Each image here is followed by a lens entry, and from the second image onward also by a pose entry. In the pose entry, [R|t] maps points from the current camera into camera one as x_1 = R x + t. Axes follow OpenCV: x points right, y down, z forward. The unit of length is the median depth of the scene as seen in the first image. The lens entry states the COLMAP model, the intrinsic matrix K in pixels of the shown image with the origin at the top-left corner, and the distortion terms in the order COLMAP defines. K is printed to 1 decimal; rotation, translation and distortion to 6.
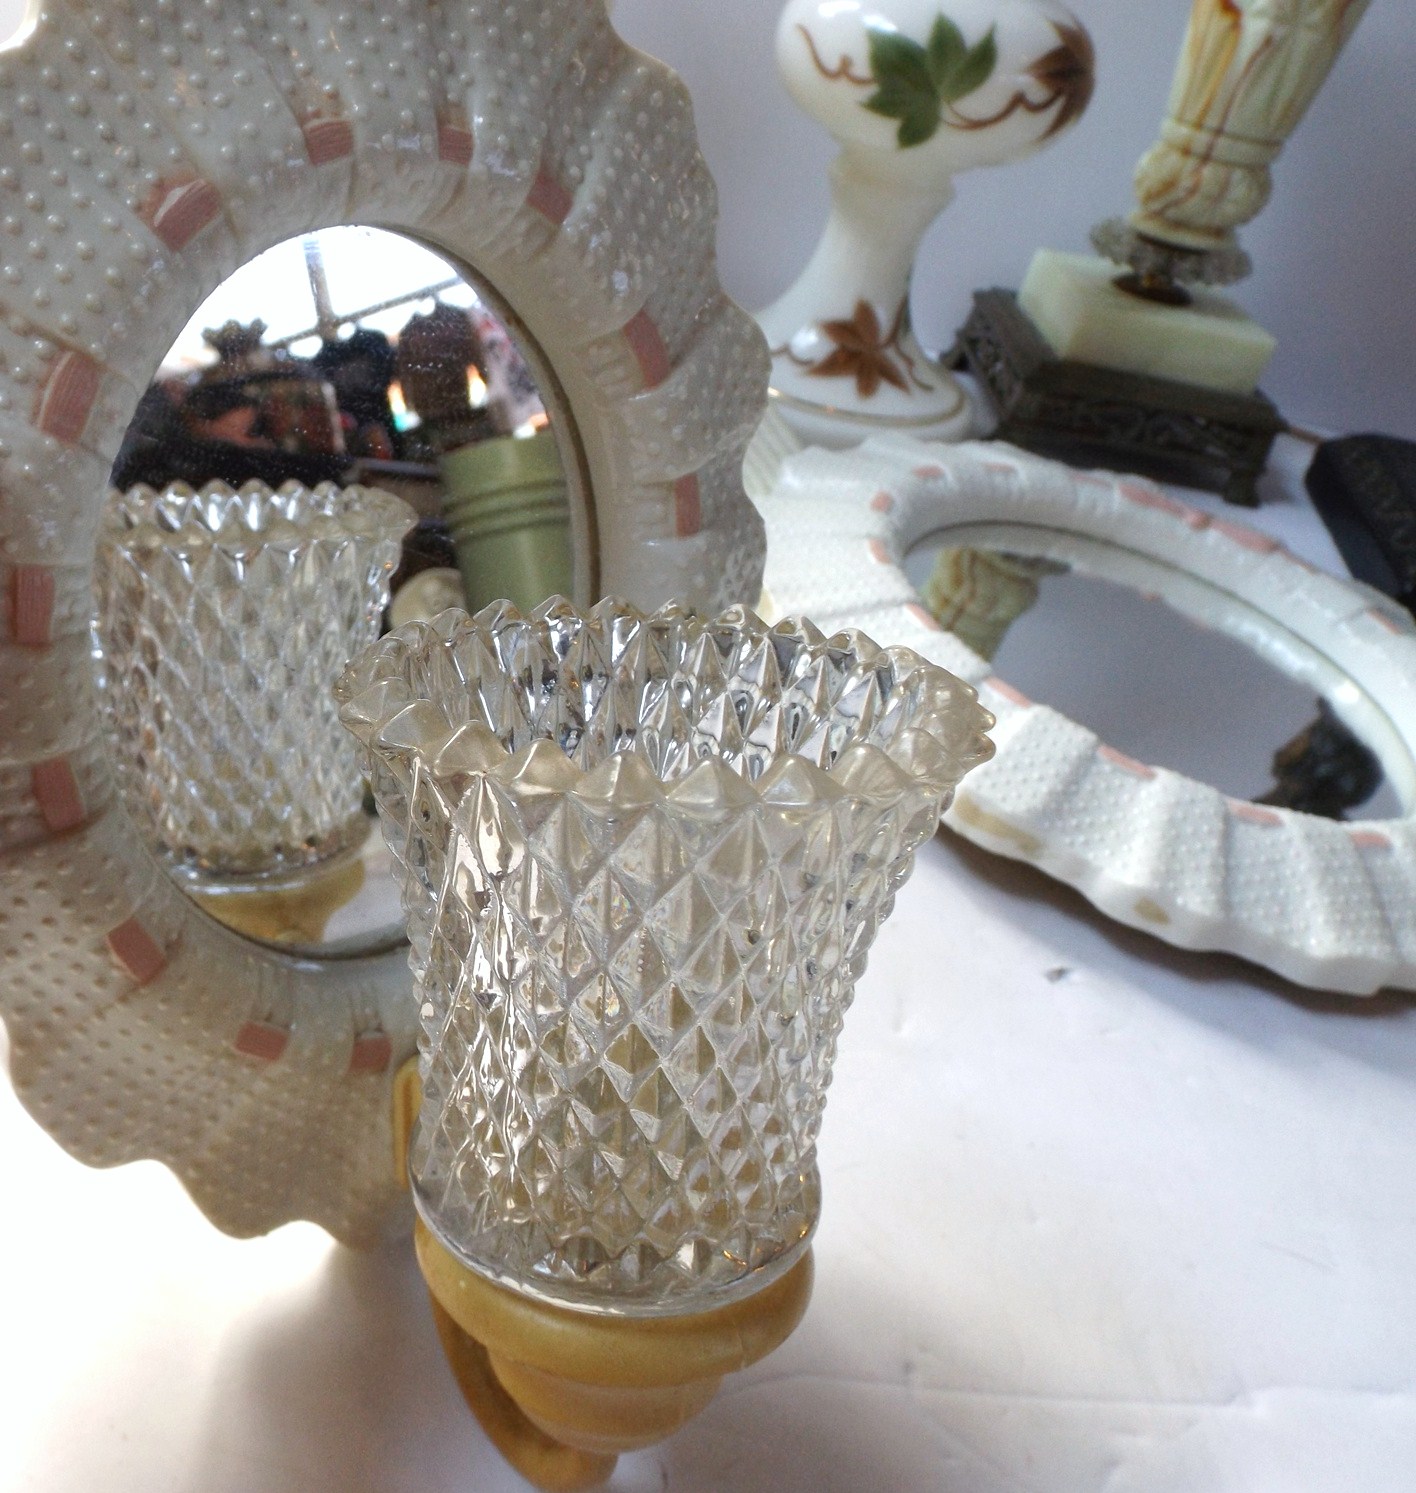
lens RADIAL K [[1451.7, 0, 391.0], [0, 1451.7, 754.0], [0, 0, 1]] dist [-0.019851, 0.000000]
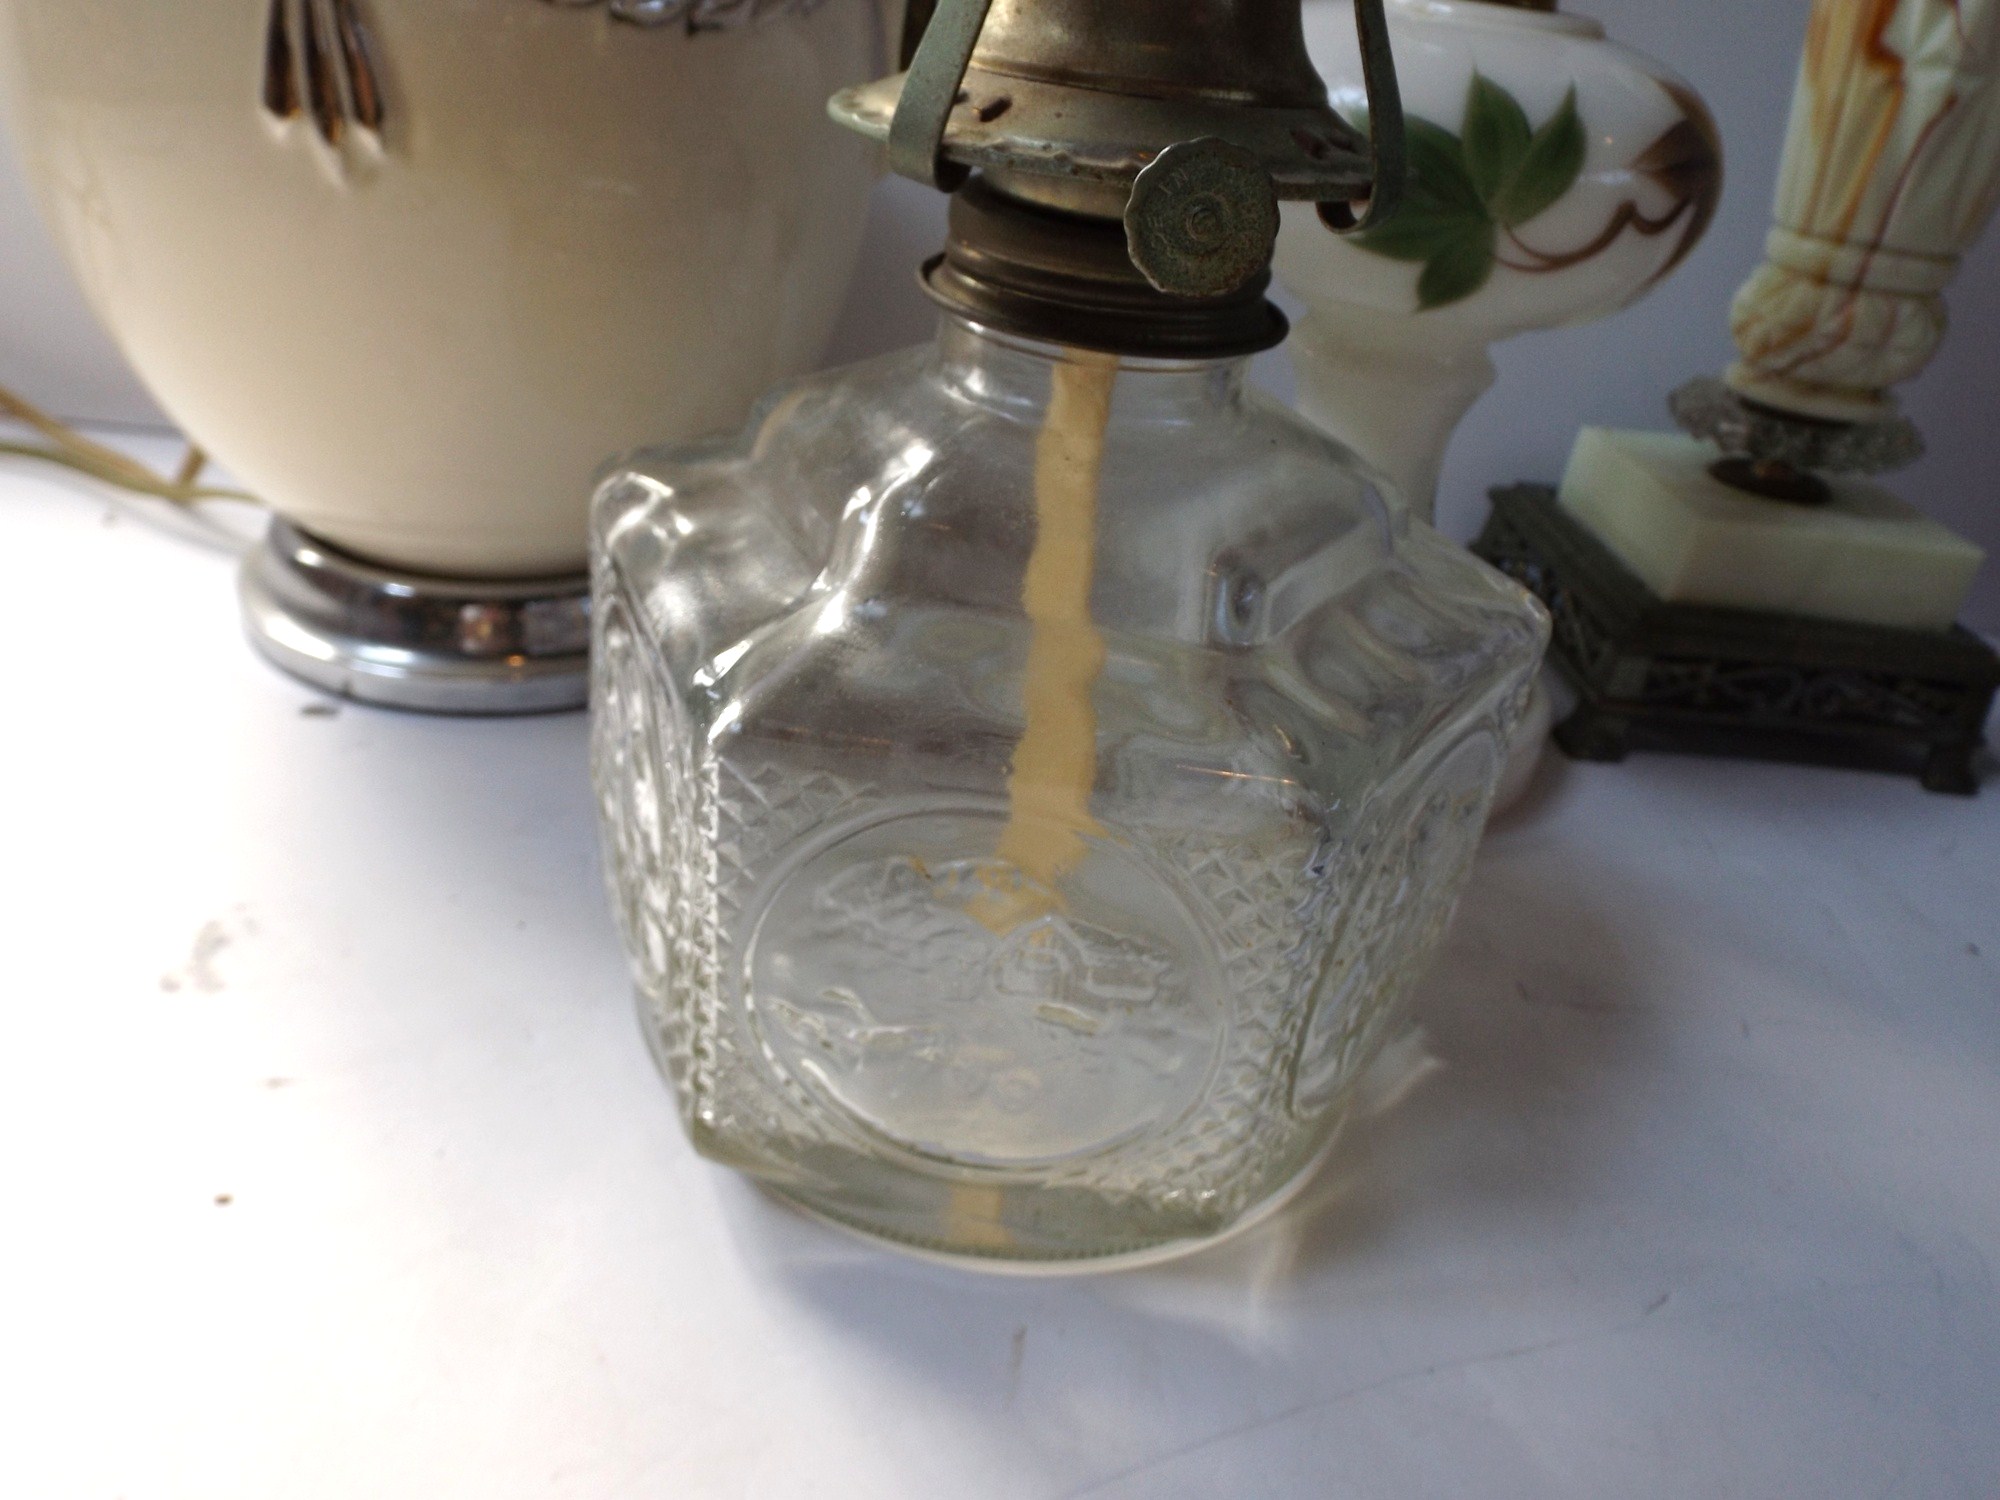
lens RADIAL K [[1437.6, 0, 1007.1], [0, 1437.6, 741.4], [0, 0, 1]] dist [0.017286, -0.020906]
pose [[0.987383, -0.096762, 0.125344, 0.091550], [0.108584, 0.989896, -0.091186, -0.195831], [-0.115255, 0.103646, 0.987914, 0.427558]]
